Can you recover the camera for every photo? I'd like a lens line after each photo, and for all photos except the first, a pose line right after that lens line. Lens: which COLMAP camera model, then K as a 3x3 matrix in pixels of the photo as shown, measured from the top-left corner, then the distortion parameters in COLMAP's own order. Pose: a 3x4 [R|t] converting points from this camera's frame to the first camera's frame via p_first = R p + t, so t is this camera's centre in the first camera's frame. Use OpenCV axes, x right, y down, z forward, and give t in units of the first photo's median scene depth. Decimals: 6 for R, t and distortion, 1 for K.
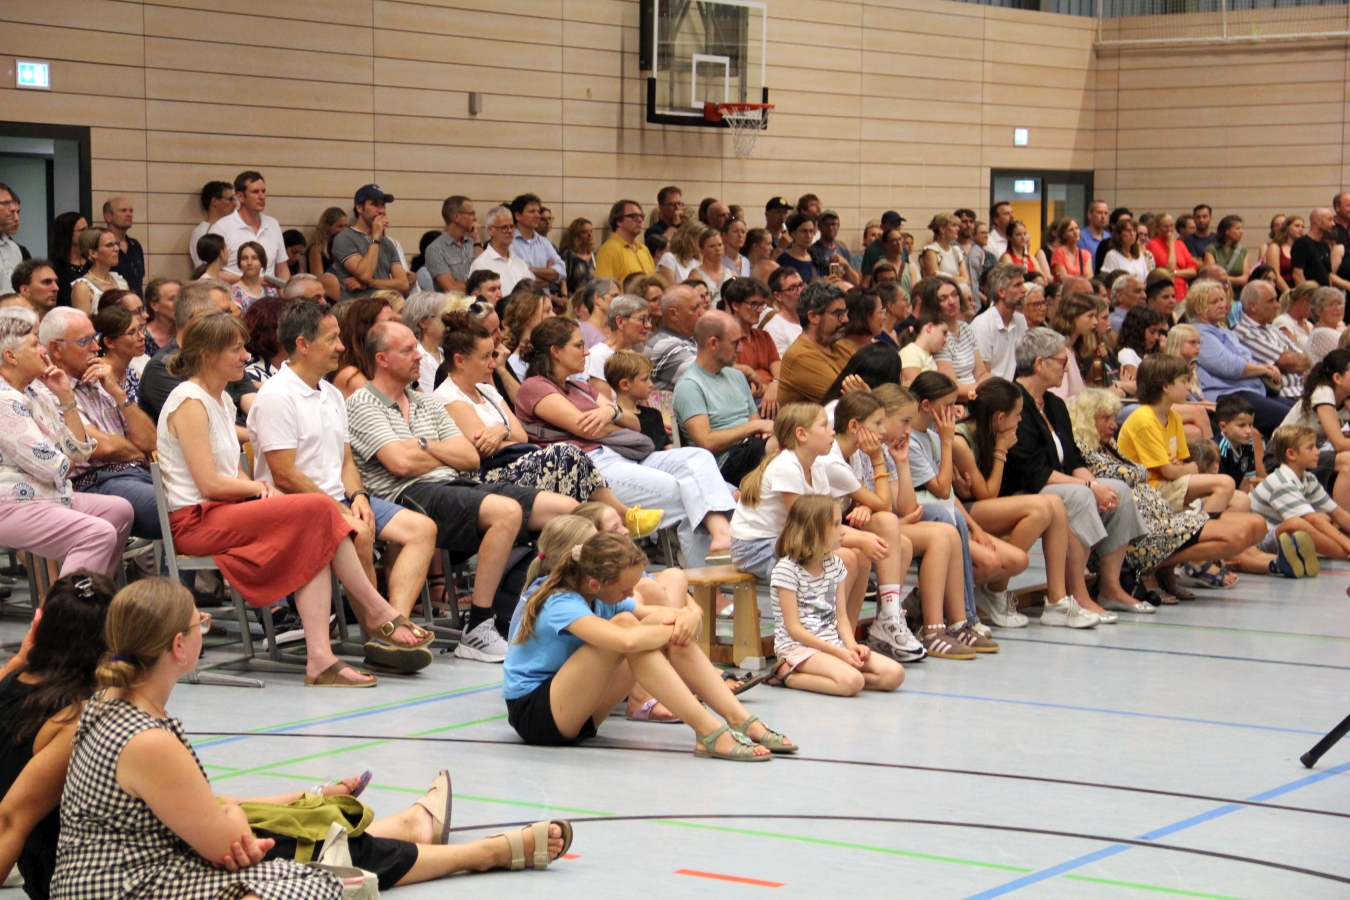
lens RADIAL K [[3080.6, 0, 675.0], [0, 3080.6, 450.0], [0, 0, 1]] dist [0.250301, 0.072616]
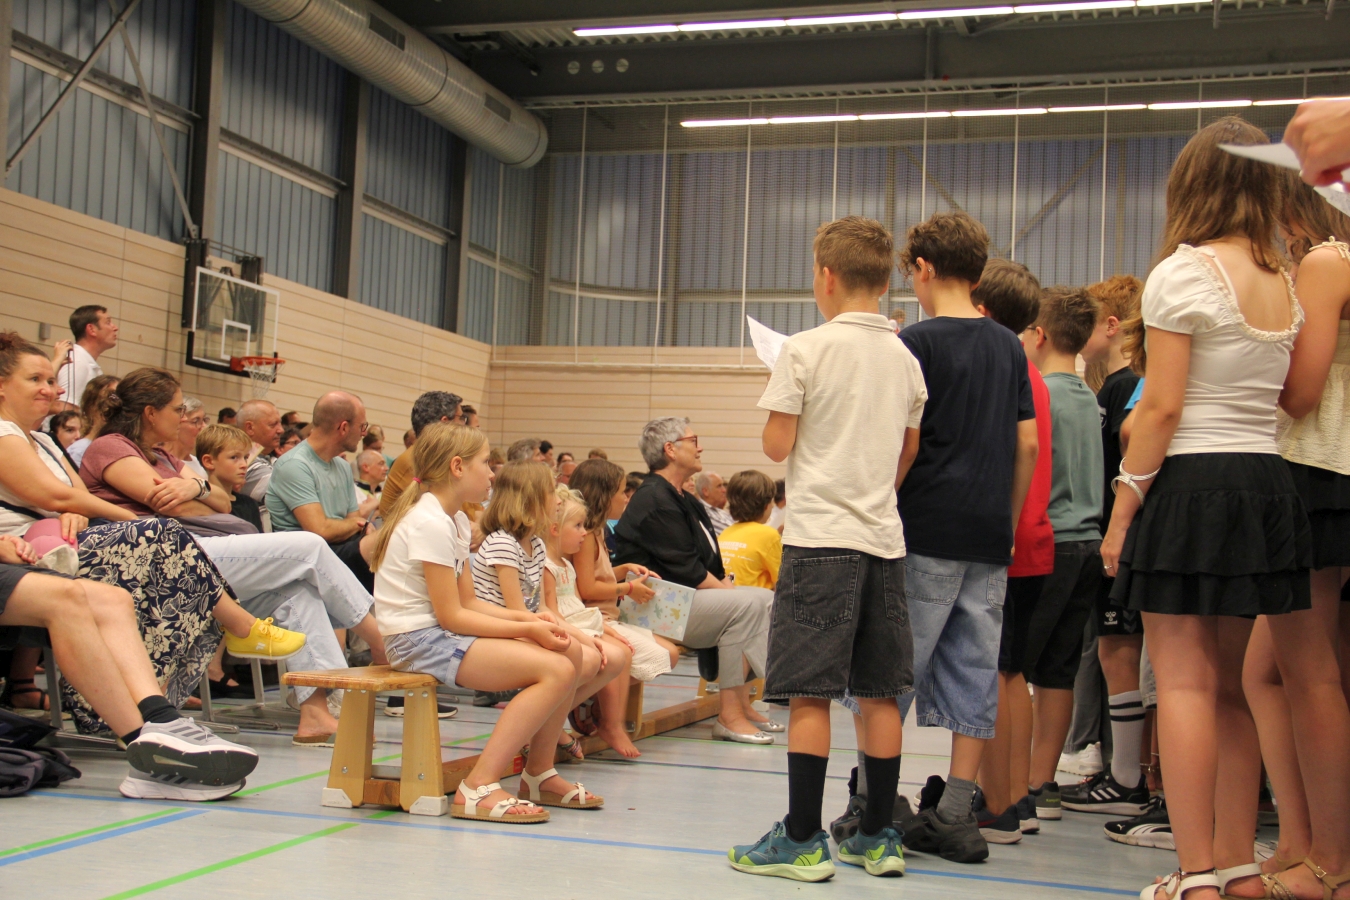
lens RADIAL K [[1662.9, 0, 675.0], [0, 1662.9, 450.0], [0, 0, 1]] dist [0.005589, 0.049150]
pose [[0.954396, 0.057829, 0.292888, -0.015198], [-0.022995, 0.992385, -0.121009, 0.009203], [-0.297656, 0.108756, 0.948458, 0.273082]]
